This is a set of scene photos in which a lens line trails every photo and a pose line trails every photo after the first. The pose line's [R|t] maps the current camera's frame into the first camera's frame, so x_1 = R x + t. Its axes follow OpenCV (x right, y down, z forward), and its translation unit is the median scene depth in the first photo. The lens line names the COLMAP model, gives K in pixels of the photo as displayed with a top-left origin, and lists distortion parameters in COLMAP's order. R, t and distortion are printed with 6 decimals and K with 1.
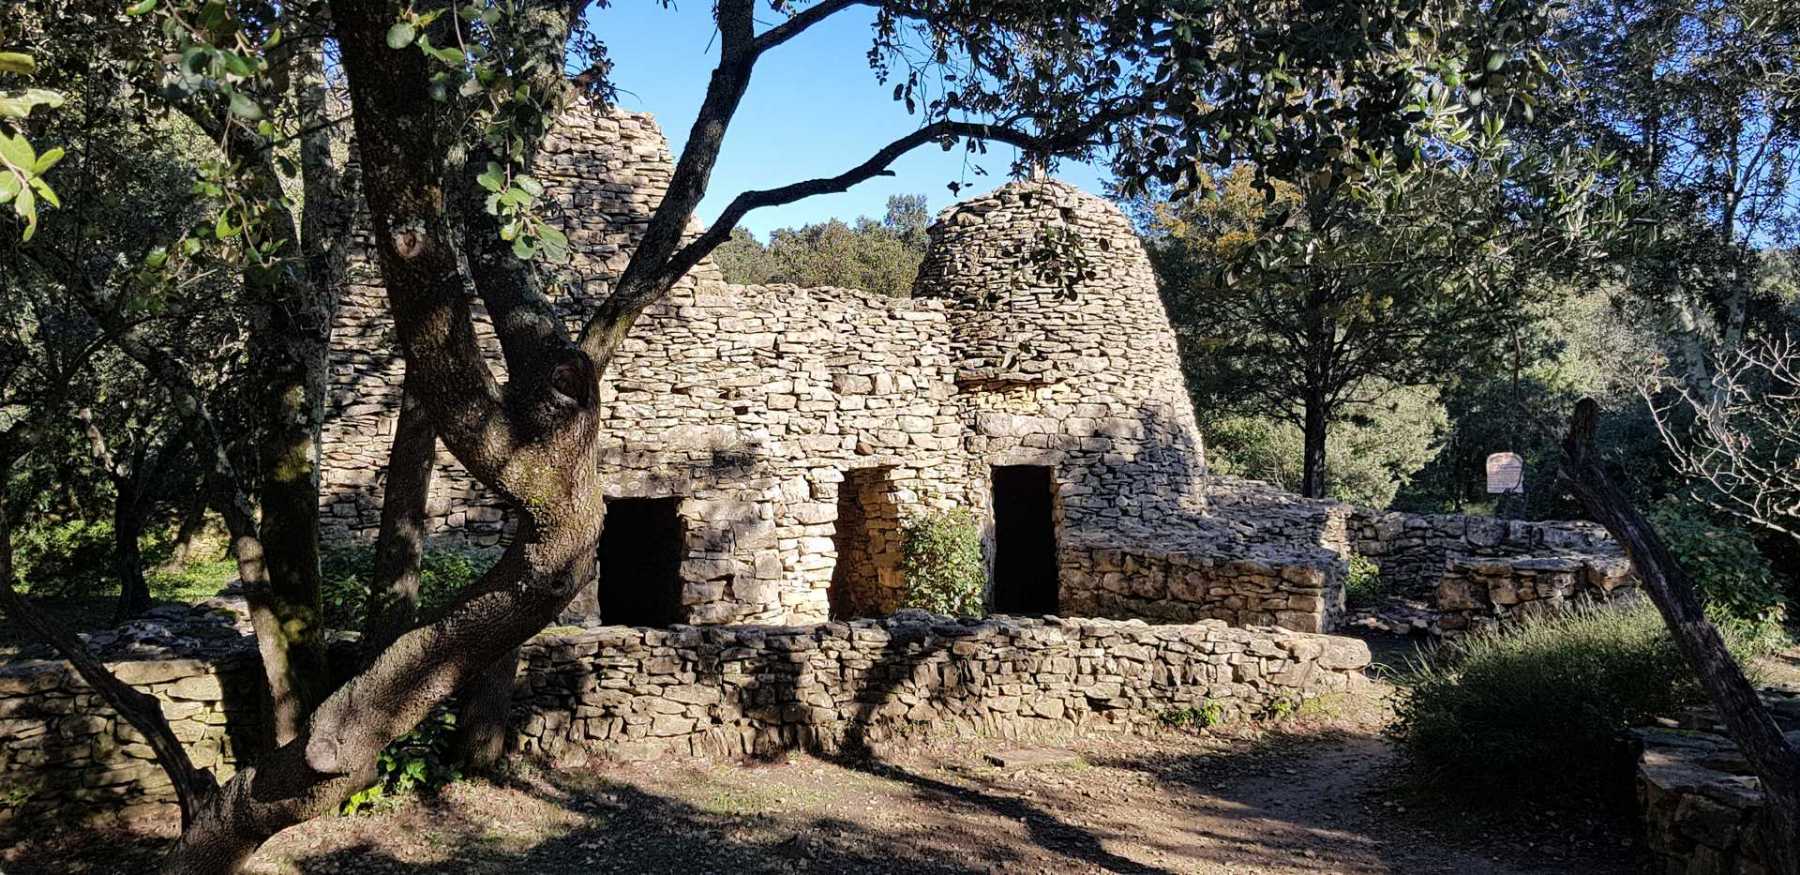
lens RADIAL K [[1413.2, 0, 873.7], [0, 1413.2, 436.2], [0, 0, 1]] dist [0.137106, -0.289564]
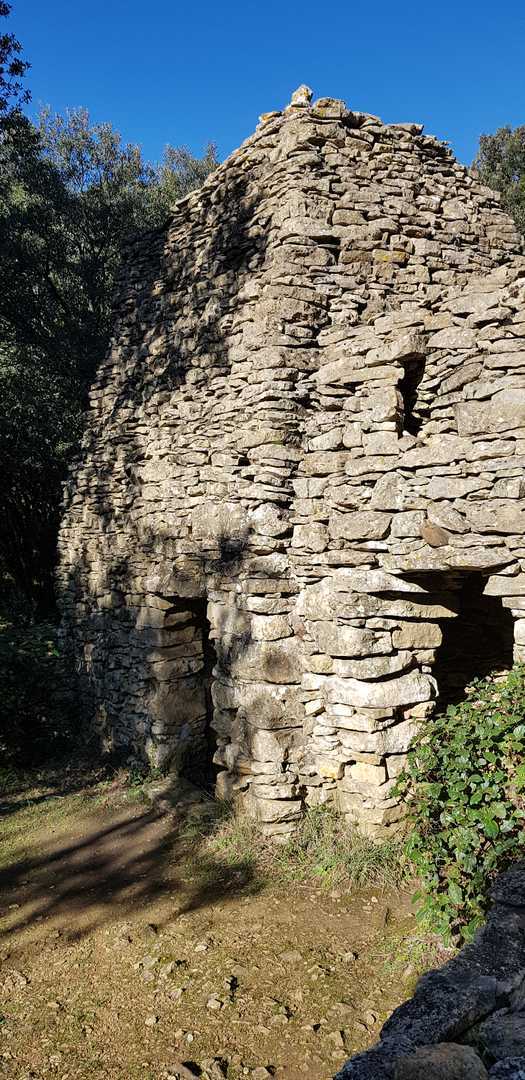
lens RADIAL K [[847.9, 0, 260.7], [0, 847.9, 562.1], [0, 0, 1]] dist [0.137106, -0.289564]
pose [[0.219927, 0.040513, -0.974675, 0.300158], [0.019836, 0.998745, 0.045989, 0.002591], [0.975315, -0.029447, 0.218847, 0.856460]]
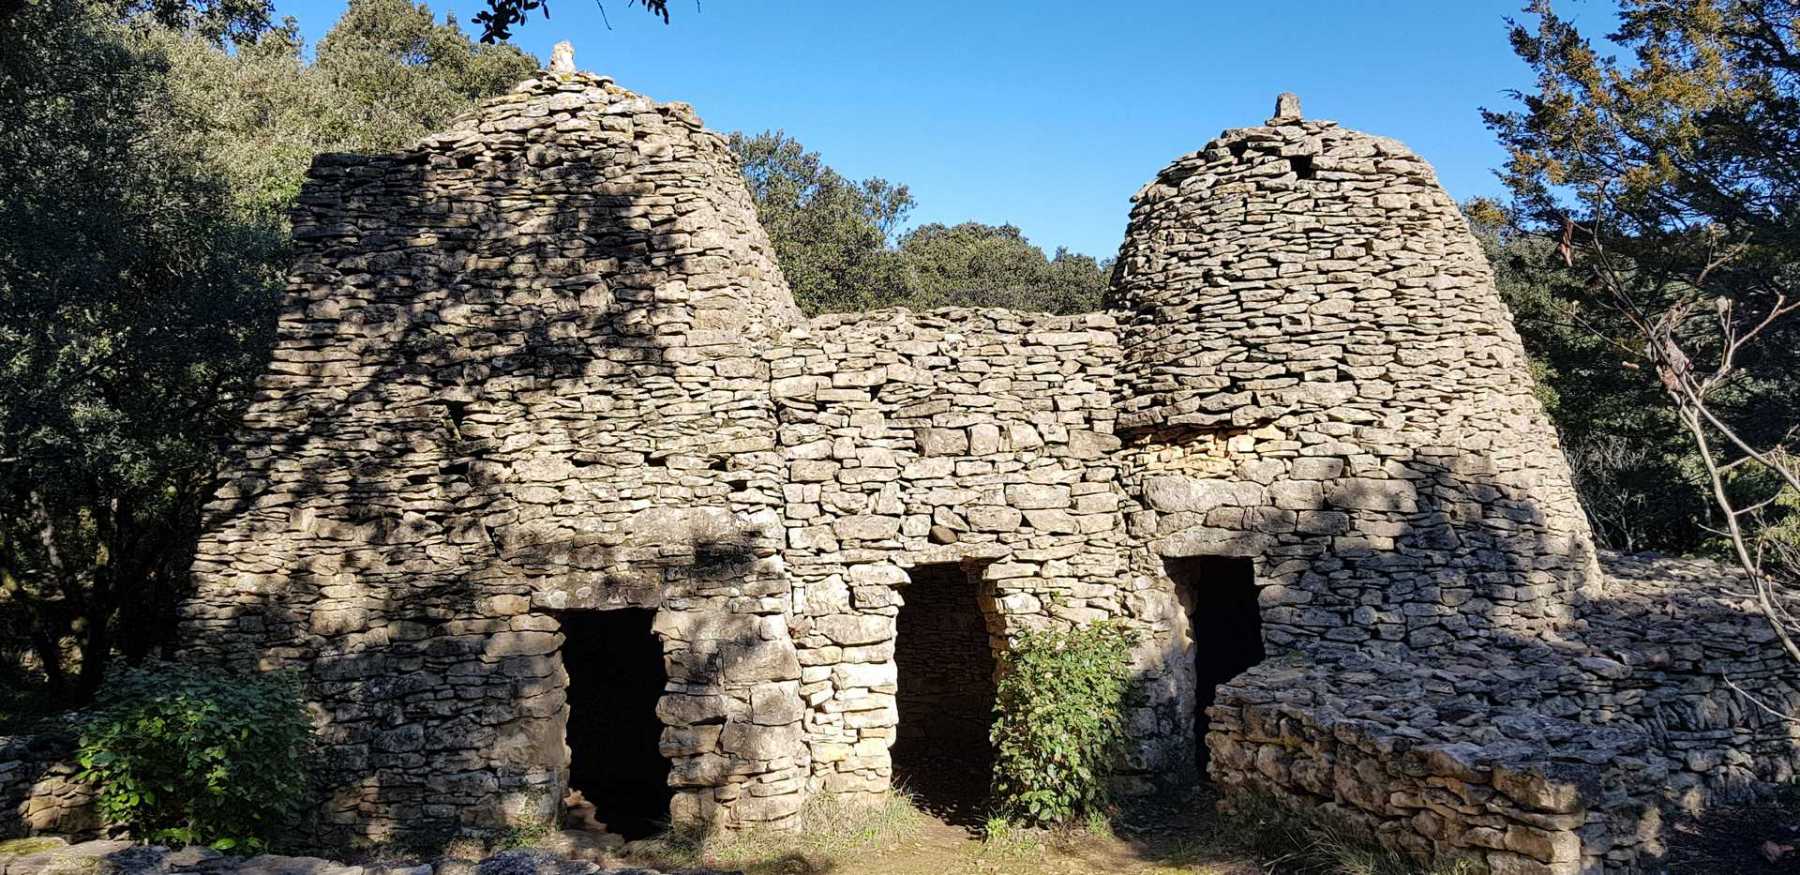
lens RADIAL K [[1413.2, 0, 873.7], [0, 1413.2, 436.2], [0, 0, 1]] dist [0.137106, -0.289564]
pose [[0.892838, -0.042620, -0.448356, 0.273255], [0.023693, 0.998579, -0.047742, -0.006891], [0.449754, 0.032003, 0.892579, 0.364961]]
